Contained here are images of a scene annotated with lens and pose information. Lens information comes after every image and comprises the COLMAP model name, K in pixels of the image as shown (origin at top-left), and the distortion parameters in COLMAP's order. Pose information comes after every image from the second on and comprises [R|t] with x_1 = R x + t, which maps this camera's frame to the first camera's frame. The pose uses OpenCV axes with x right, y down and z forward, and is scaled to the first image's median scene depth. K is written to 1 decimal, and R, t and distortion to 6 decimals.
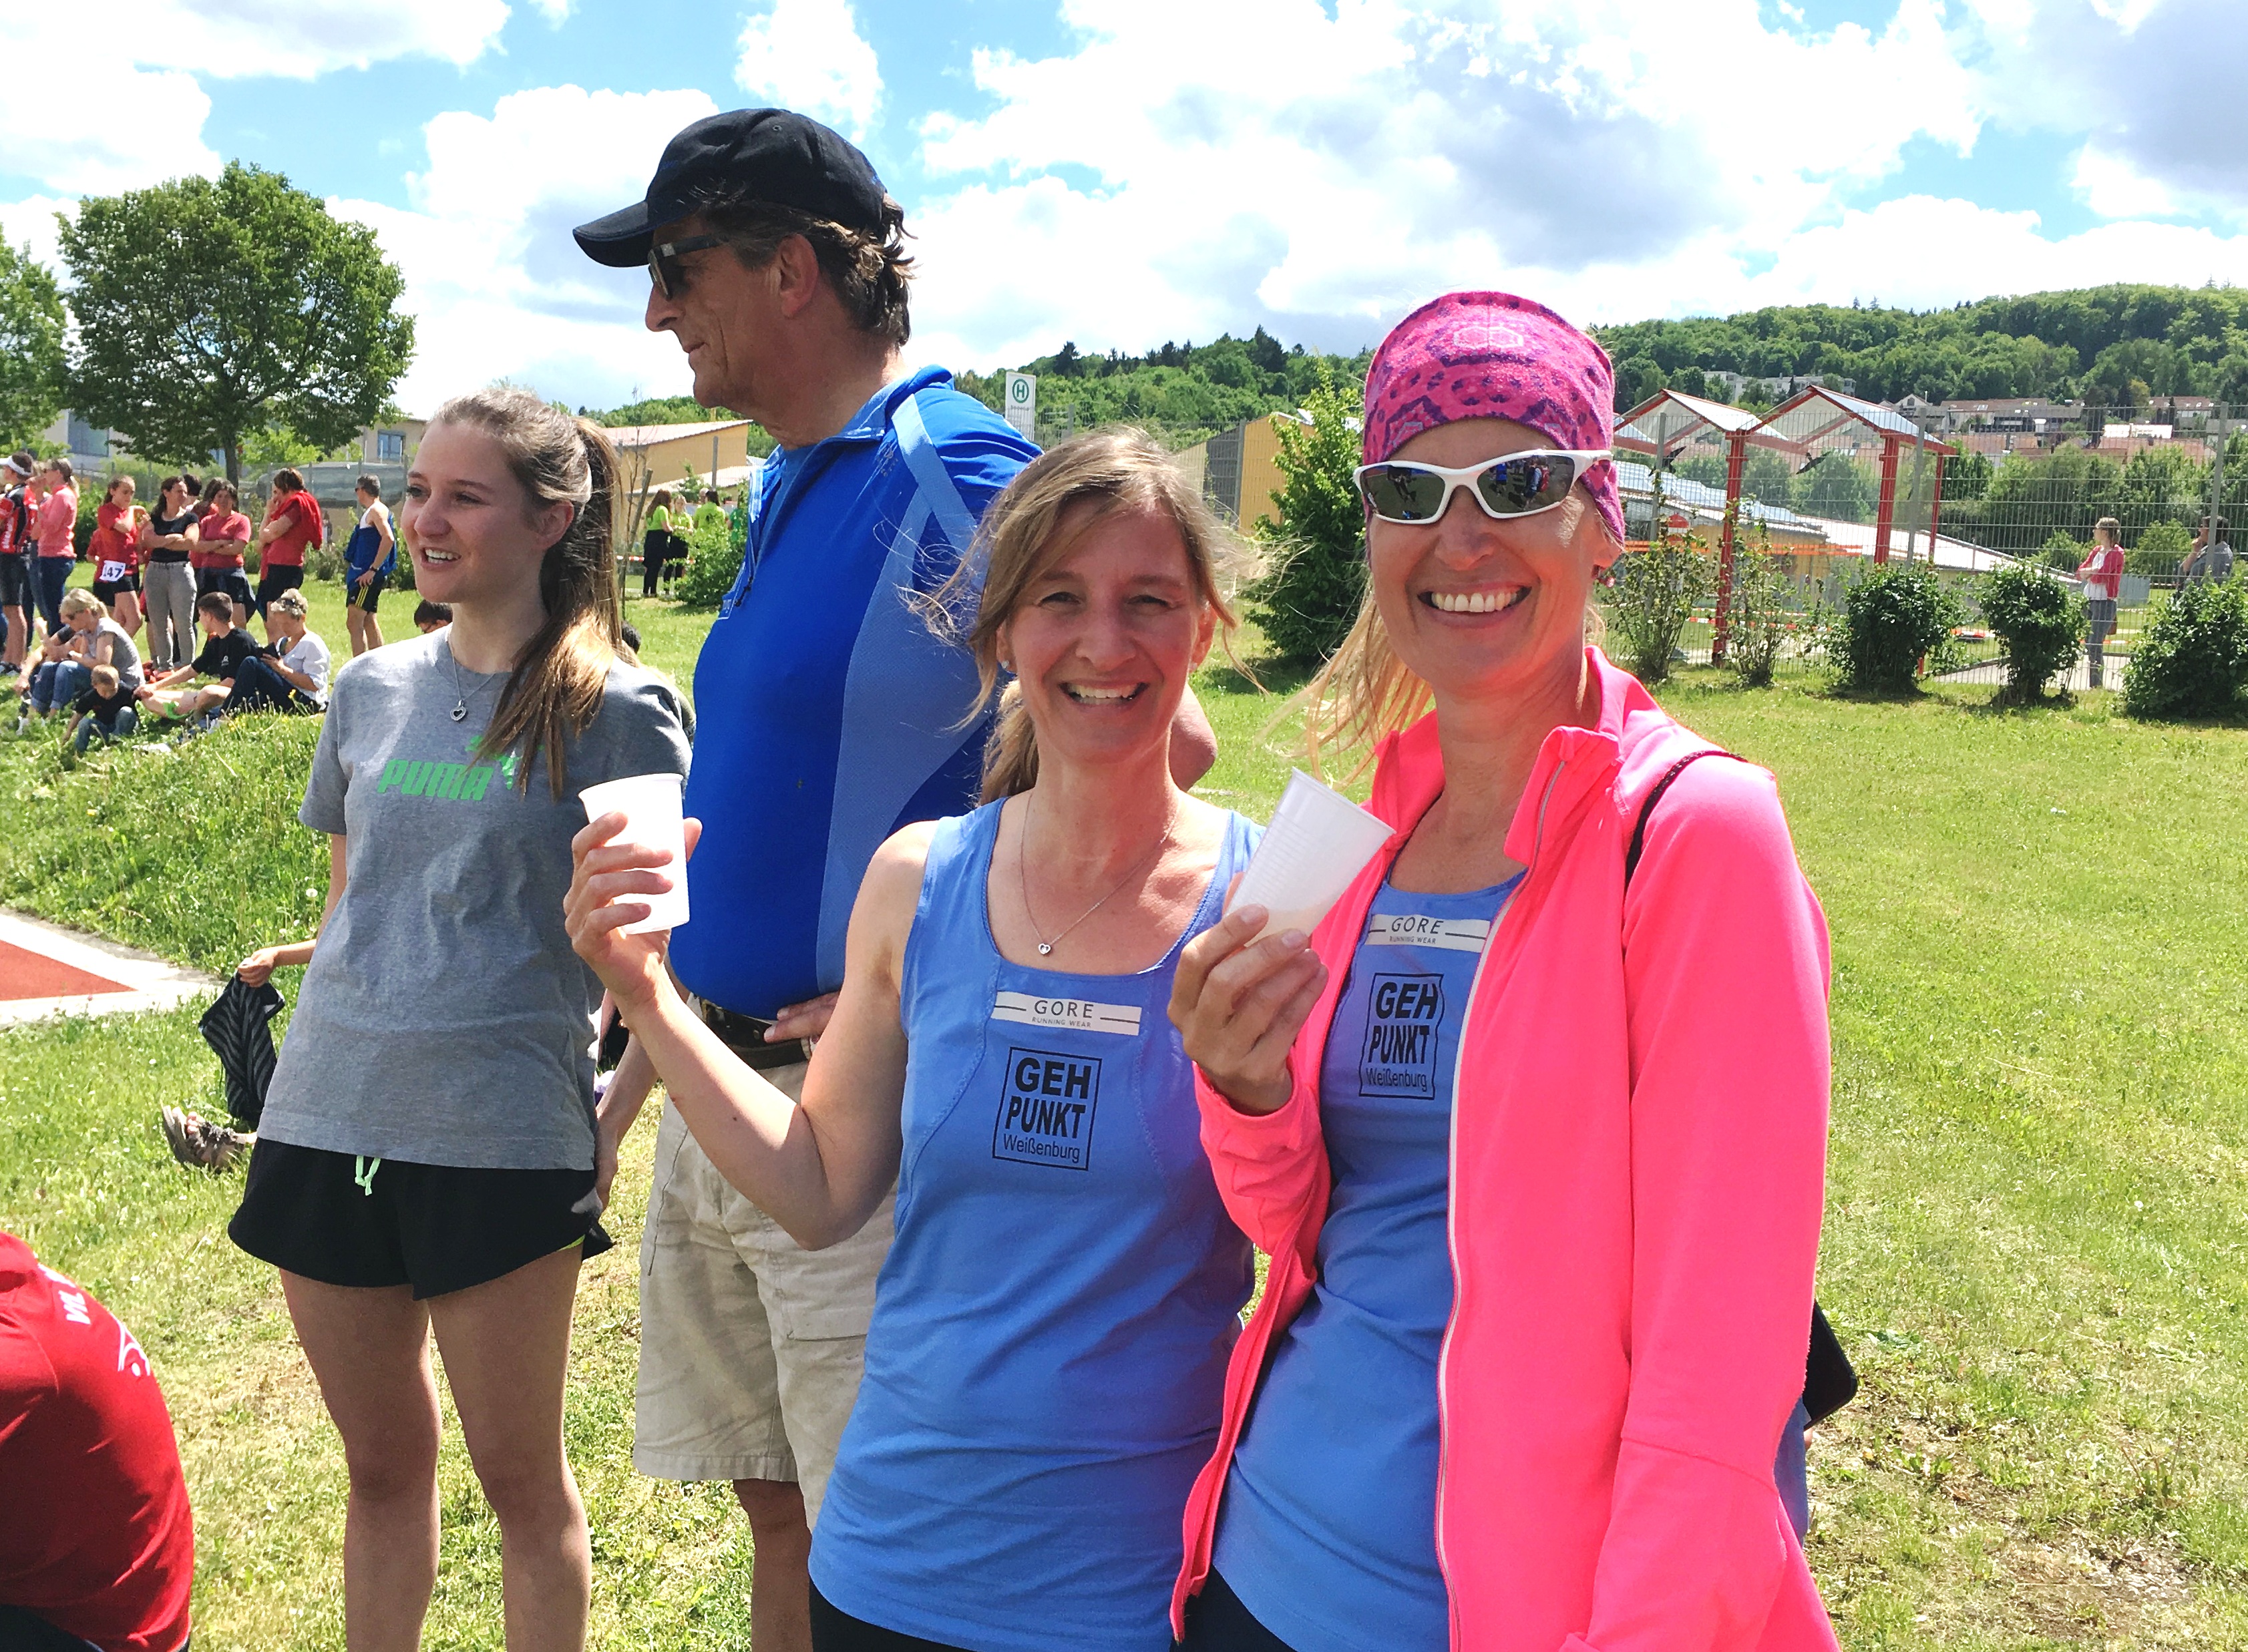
lens RADIAL K [[2231.1, 0, 1115.7], [0, 2231.1, 830.8], [0, 0, 1]] dist [0.000292, 0.000000]
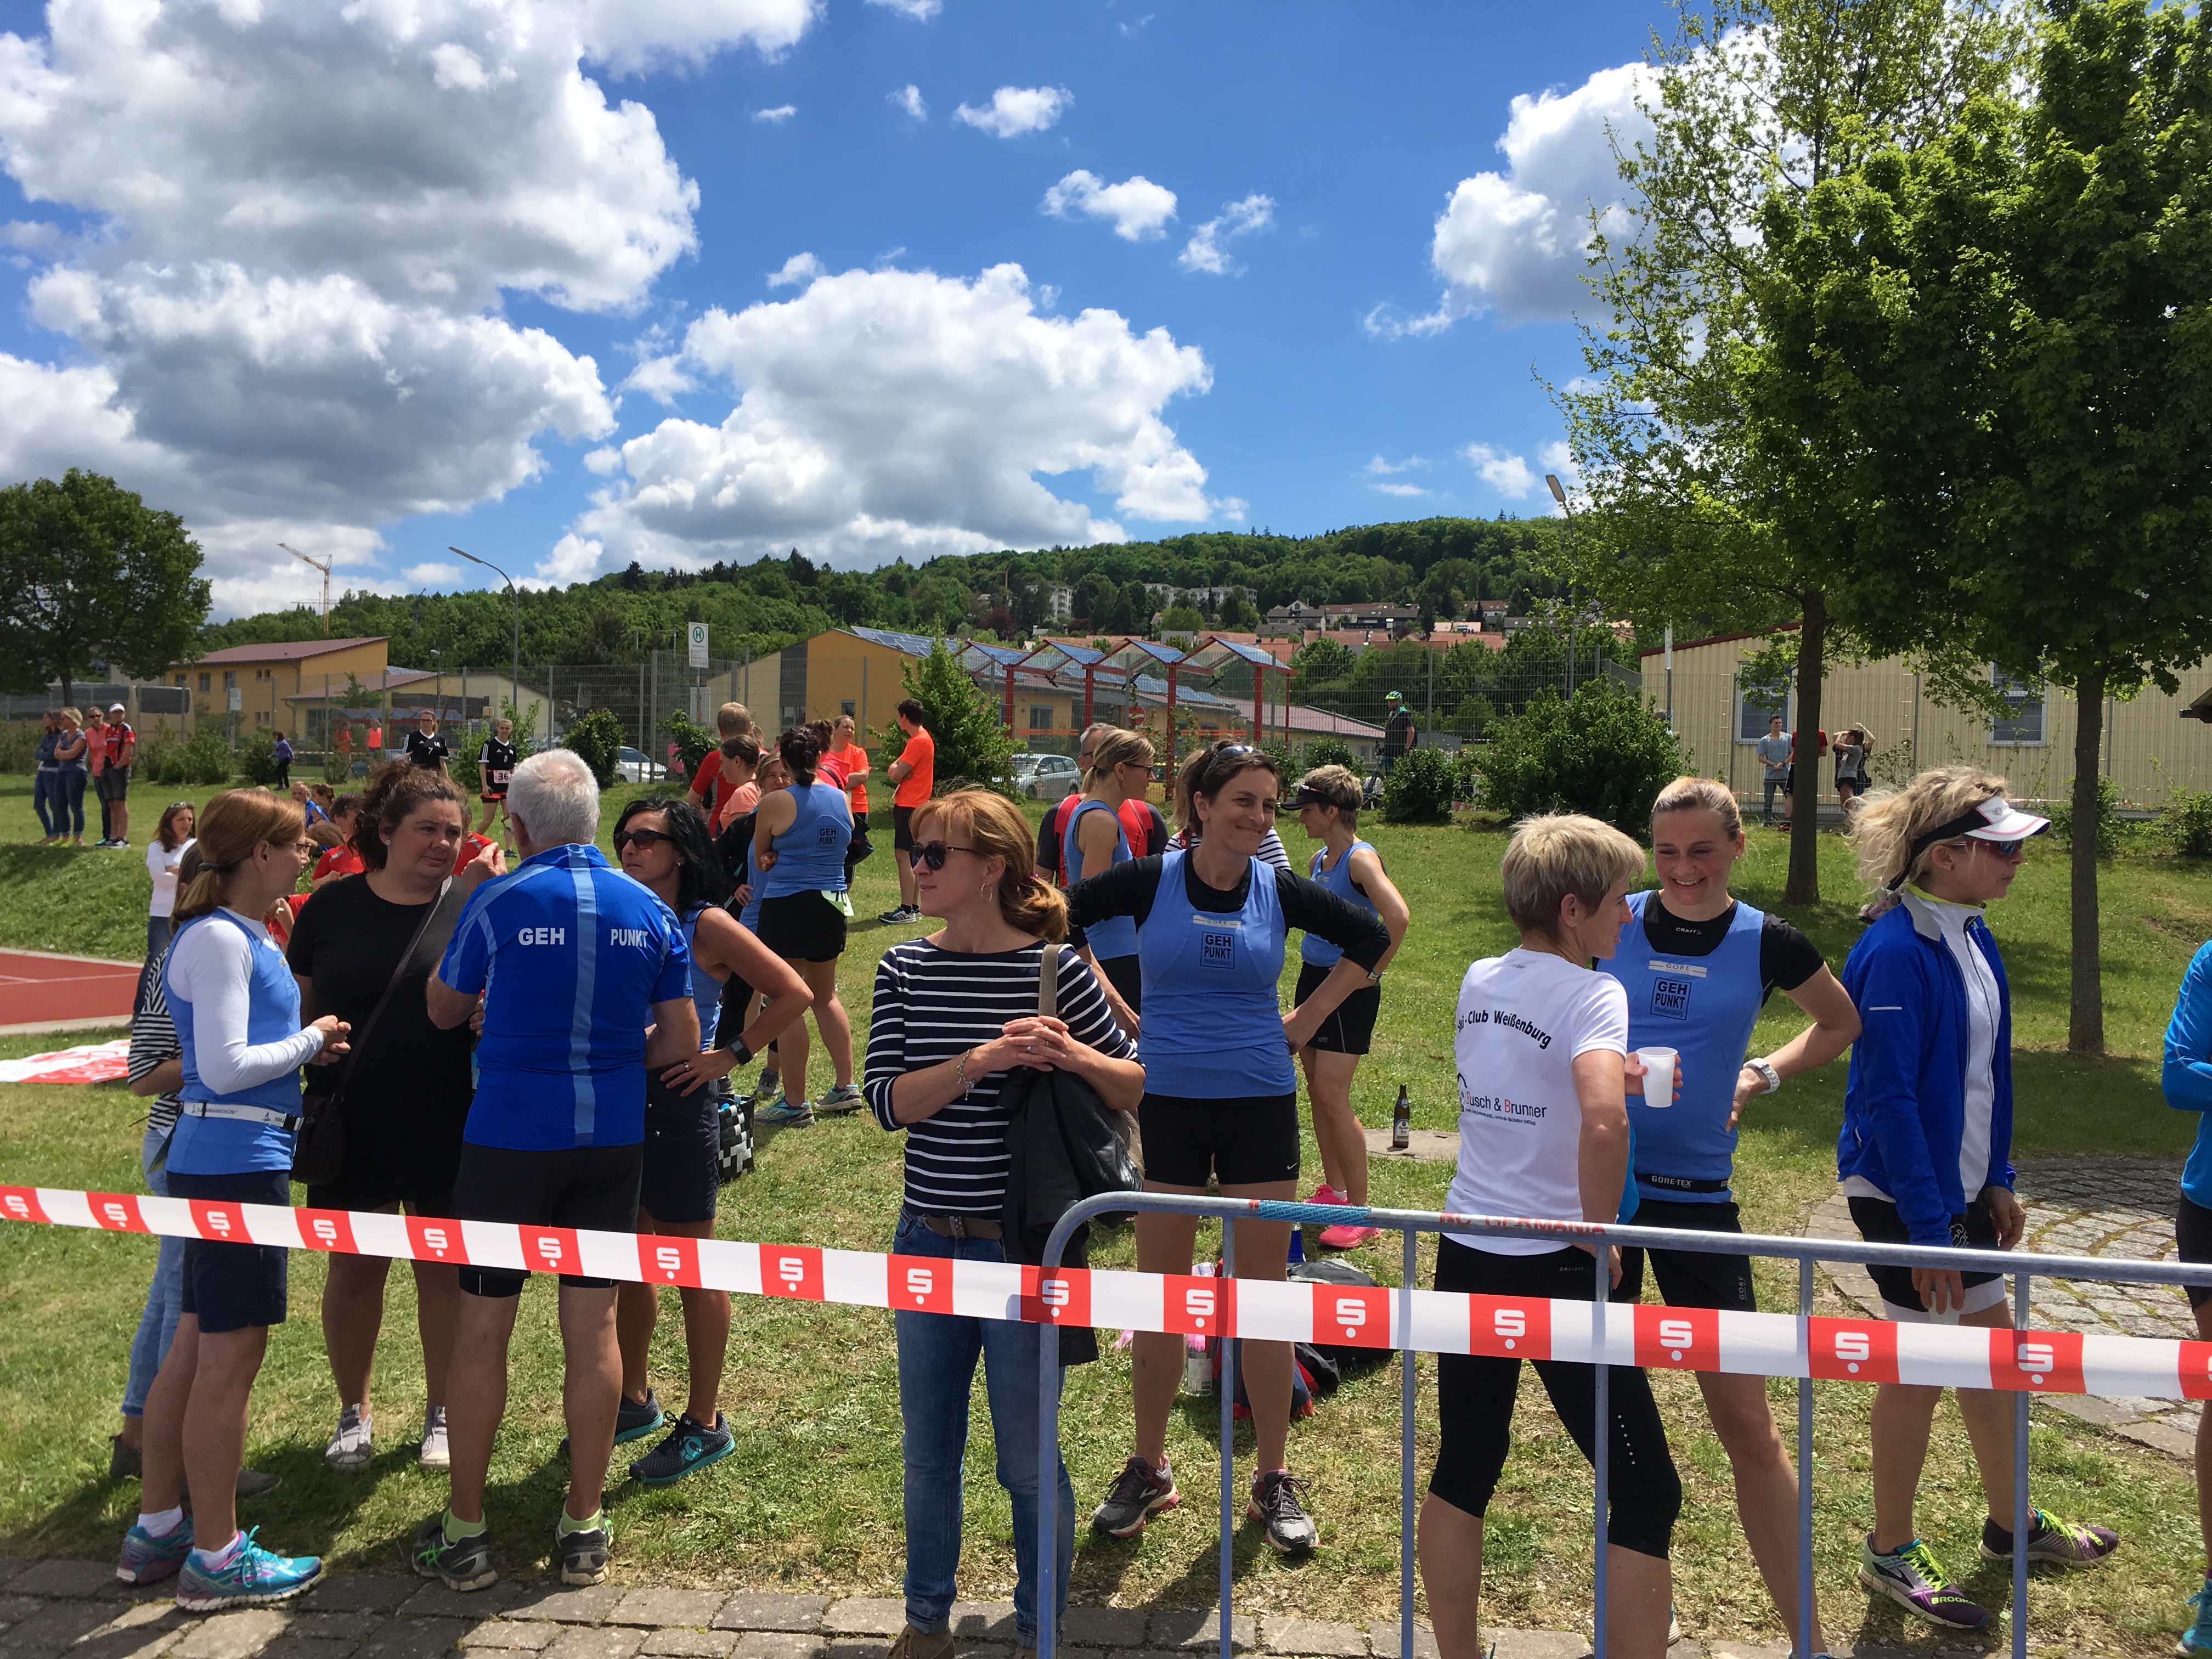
lens RADIAL K [[2195.5, 0, 1107.1], [0, 2195.5, 827.7], [0, 0, 1]] dist [0.000292, 0.000000]
pose [[0.971477, -0.036469, 0.234311, -0.062585], [0.053346, 0.996386, -0.066096, 0.018610], [-0.231054, 0.076710, 0.969912, -0.225435]]
